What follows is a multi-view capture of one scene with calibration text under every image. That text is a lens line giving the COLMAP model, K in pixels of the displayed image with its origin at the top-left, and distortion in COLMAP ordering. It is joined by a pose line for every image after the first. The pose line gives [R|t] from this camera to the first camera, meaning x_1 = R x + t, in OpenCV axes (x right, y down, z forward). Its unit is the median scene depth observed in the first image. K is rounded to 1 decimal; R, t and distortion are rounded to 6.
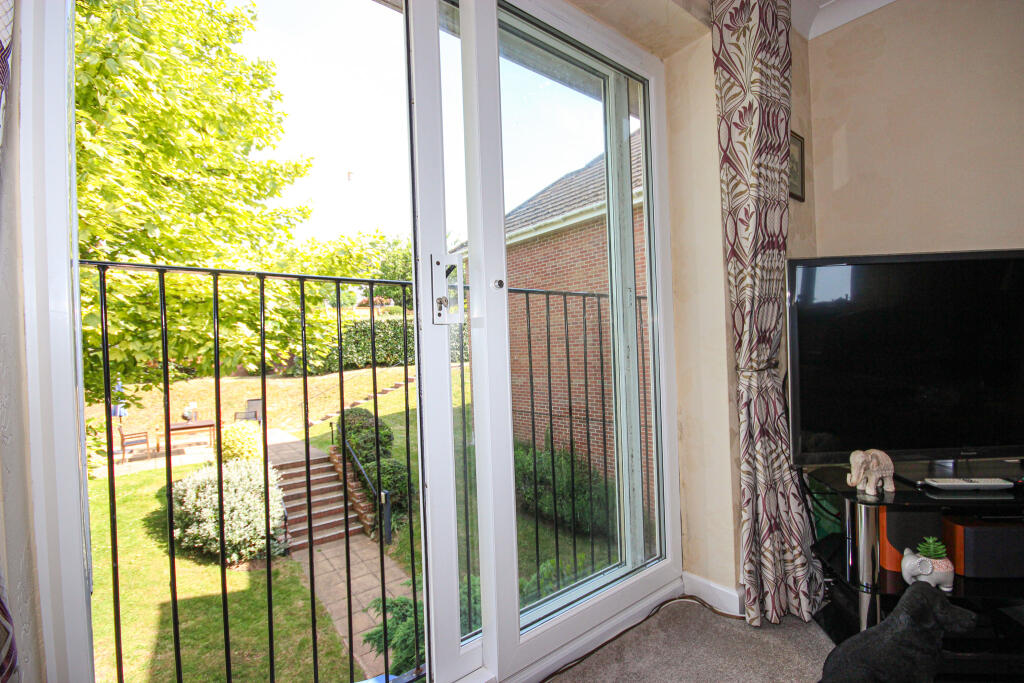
lens RADIAL K [[468.5, 0, 518.2], [0, 468.5, 350.3], [0, 0, 1]] dist [0.000964, -0.000594]
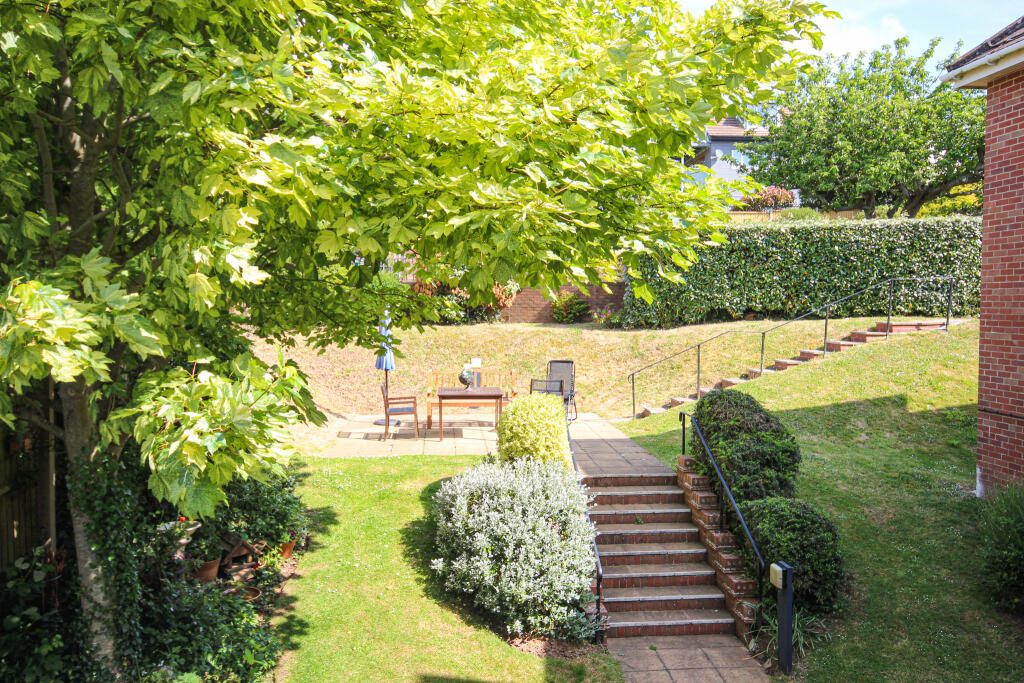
lens RADIAL K [[842.2, 0, 513.8], [0, 842.2, 337.1], [0, 0, 1]] dist [0.024086, -0.000264]
pose [[0.838656, 0.060269, -0.541317, -0.057930], [-0.032878, 0.997648, 0.060139, 0.020599], [0.543669, -0.032638, 0.838665, 0.116854]]
